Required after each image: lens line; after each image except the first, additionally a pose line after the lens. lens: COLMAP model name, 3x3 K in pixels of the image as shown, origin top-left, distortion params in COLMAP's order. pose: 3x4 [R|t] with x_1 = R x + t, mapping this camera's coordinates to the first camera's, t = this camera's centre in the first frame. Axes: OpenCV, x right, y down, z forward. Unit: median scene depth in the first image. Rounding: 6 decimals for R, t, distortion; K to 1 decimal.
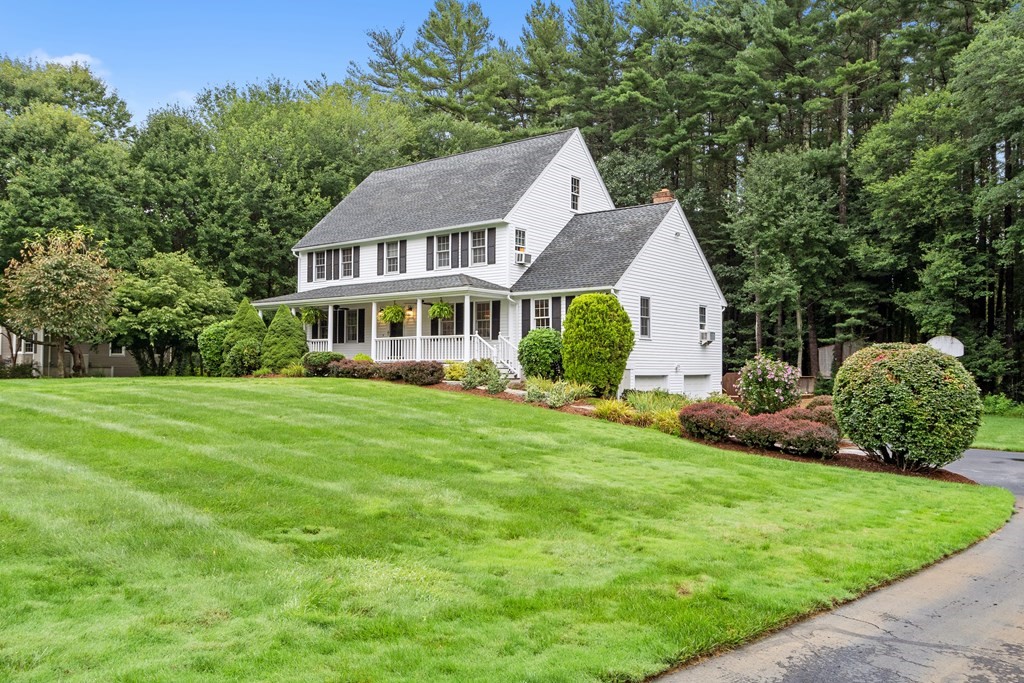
lens RADIAL K [[767.7, 0, 512.0], [0, 767.7, 341.5], [0, 0, 1]] dist [0.008517, 0.002764]
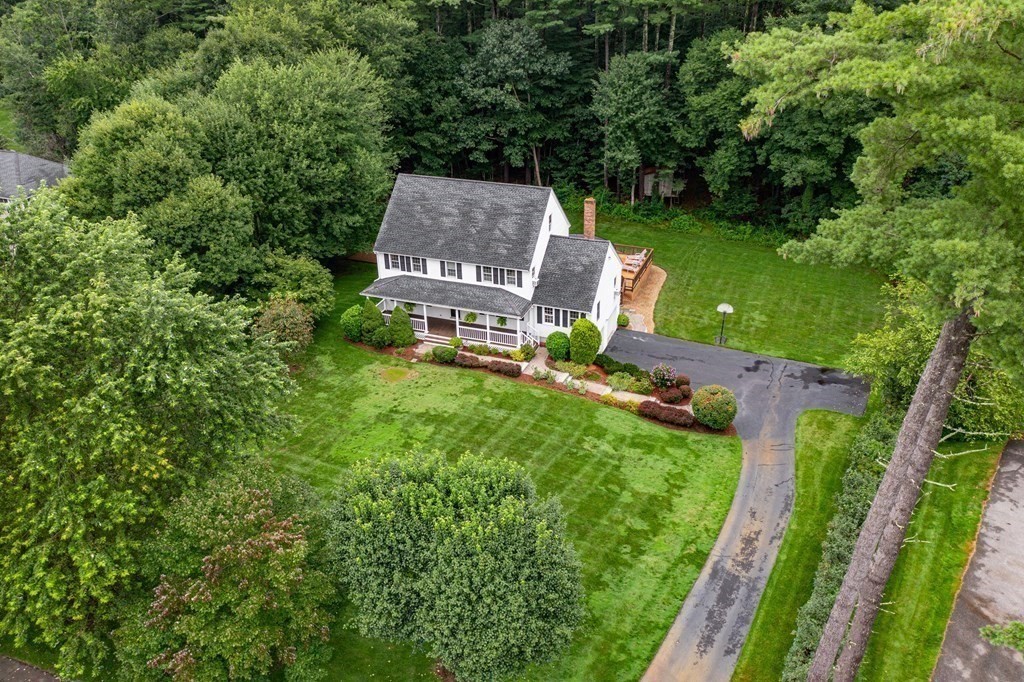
lens RADIAL K [[767.7, 0, 512.0], [0, 767.7, 341.0], [0, 0, 1]] dist [0.008517, 0.002764]
pose [[0.957511, -0.155652, 0.242787, -0.482650], [0.015569, 0.868519, 0.495411, -0.848419], [-0.287977, -0.470582, 0.834040, -0.596465]]
